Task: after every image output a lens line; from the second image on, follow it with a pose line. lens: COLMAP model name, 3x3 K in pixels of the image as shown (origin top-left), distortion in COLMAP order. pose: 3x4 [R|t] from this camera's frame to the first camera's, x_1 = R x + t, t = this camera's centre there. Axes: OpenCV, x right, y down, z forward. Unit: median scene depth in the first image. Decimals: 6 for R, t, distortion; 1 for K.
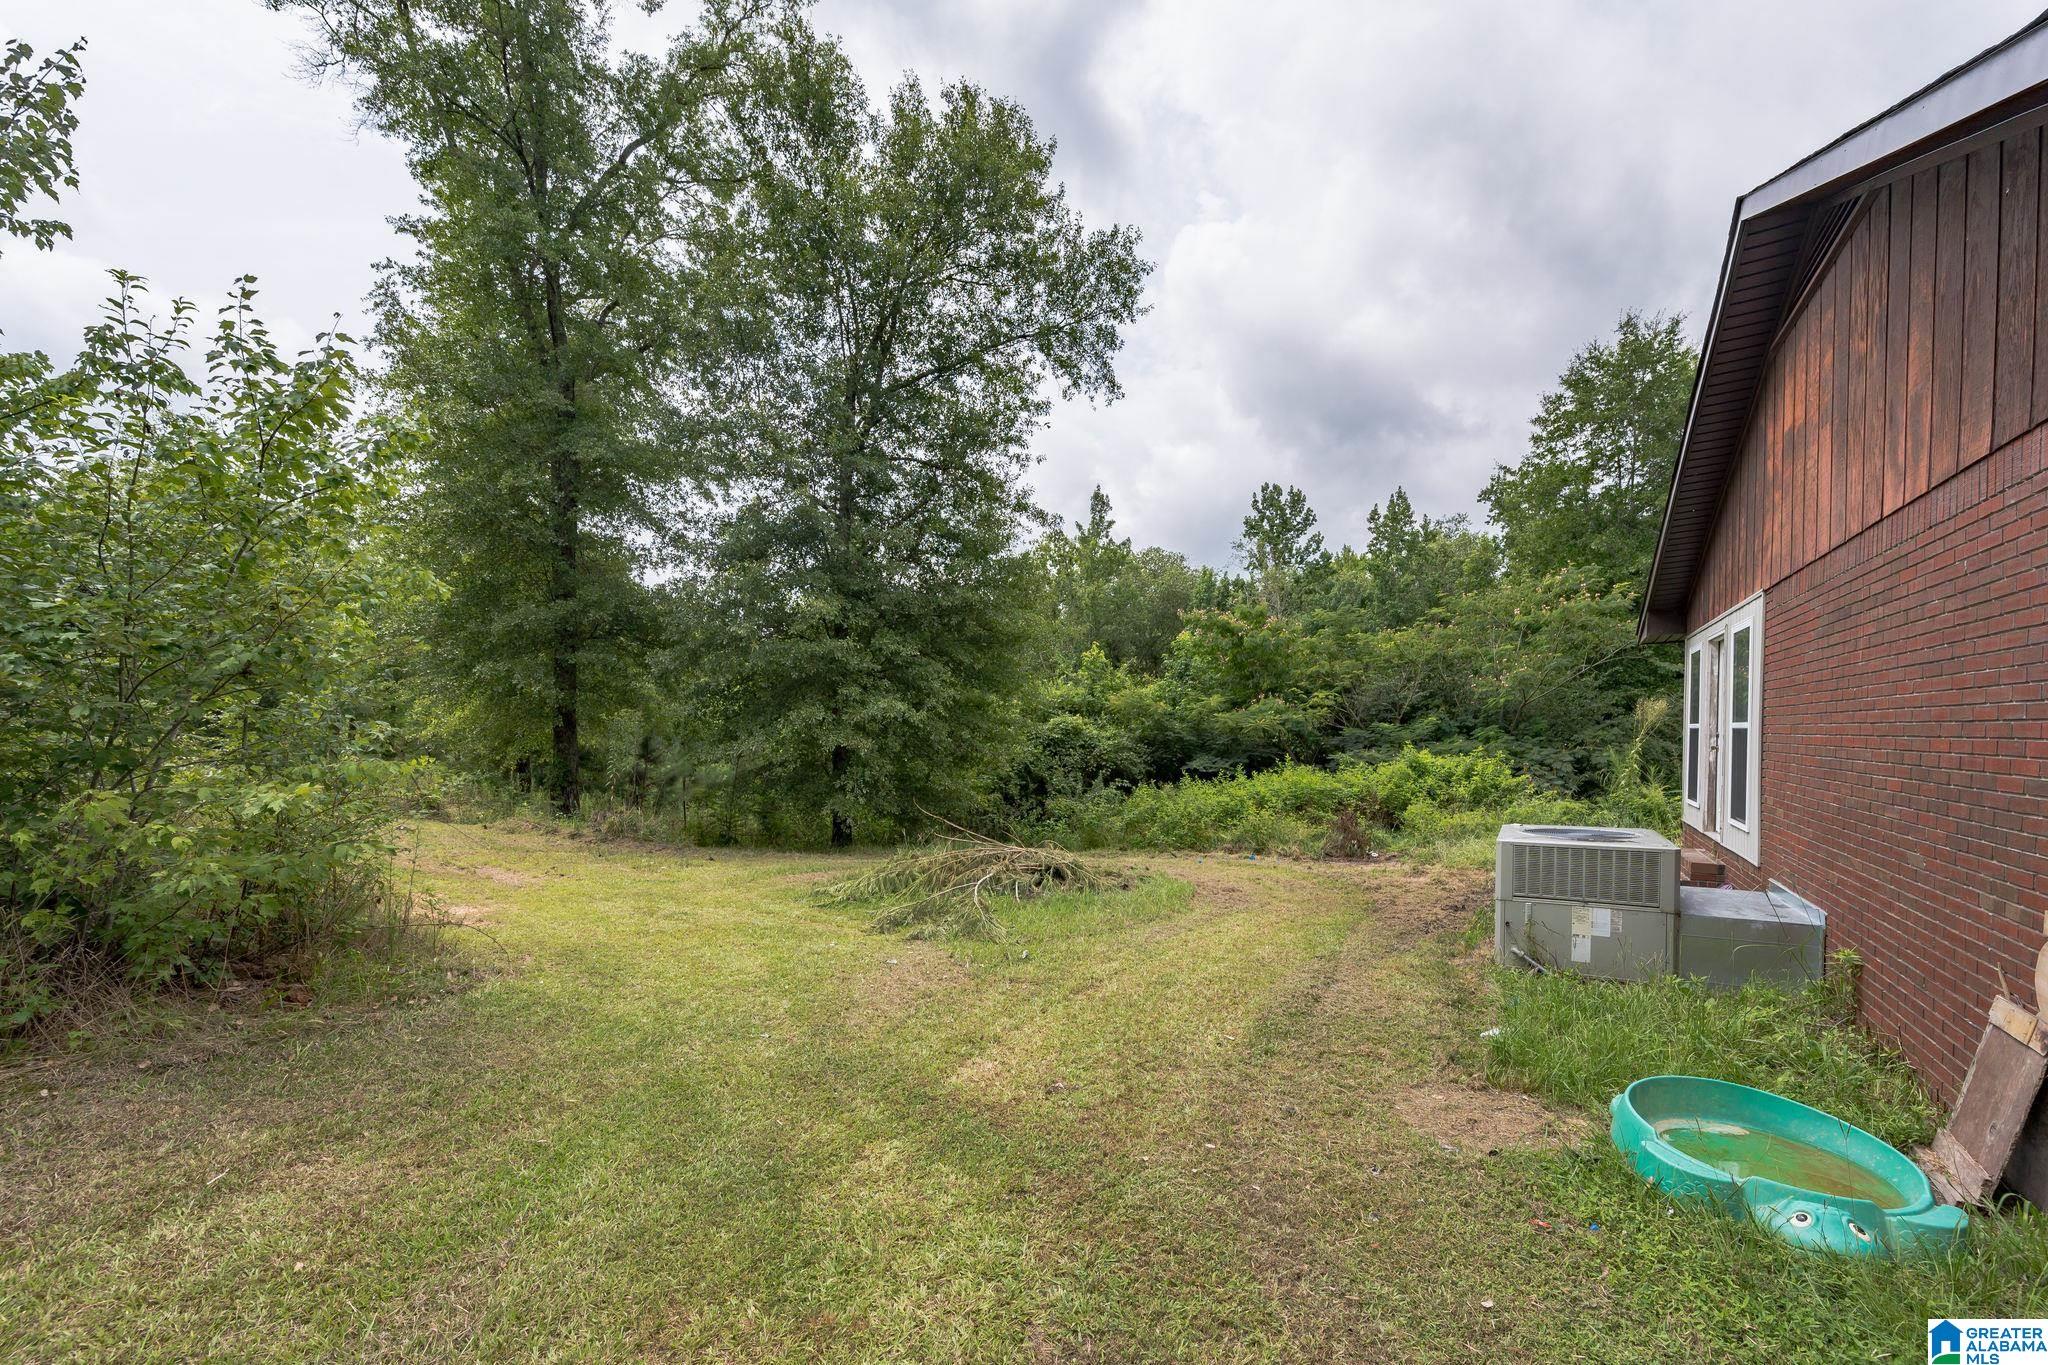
lens RADIAL K [[833.1, 0, 1028.2], [0, 833.1, 770.2], [0, 0, 1]] dist [0.001543, 0.000115]
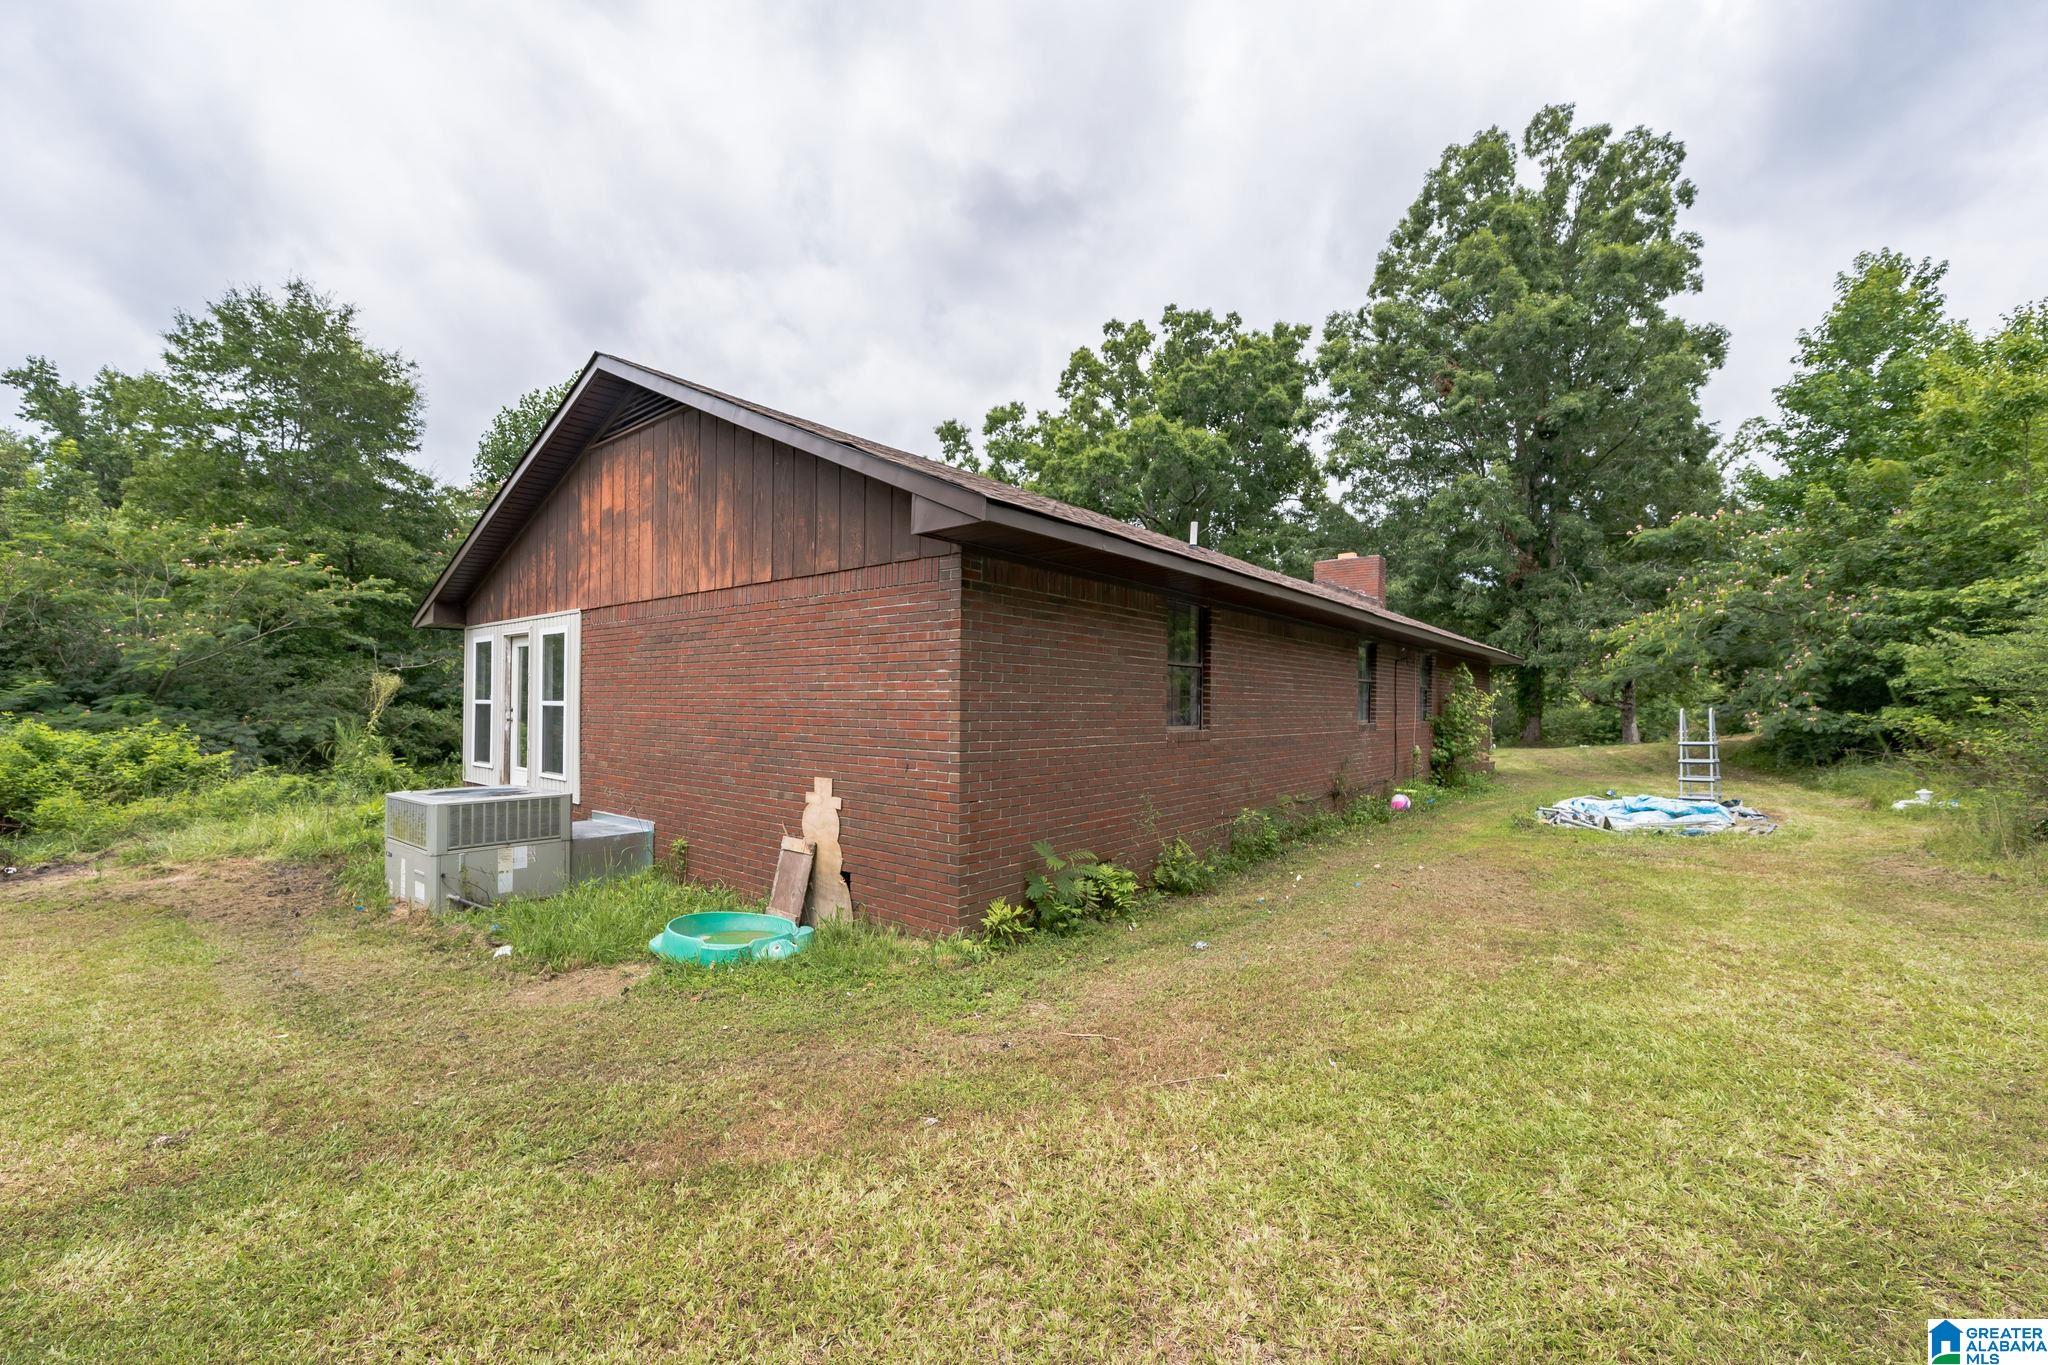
lens RADIAL K [[820.3, 0, 1025.0], [0, 820.3, 712.6], [0, 0, 1]] dist [0.000791, -0.000034]
pose [[0.181380, -0.000072, 0.983413, -0.404031], [0.032906, 0.999440, -0.005996, -0.006685], [-0.982862, 0.033447, 0.181281, 0.001686]]
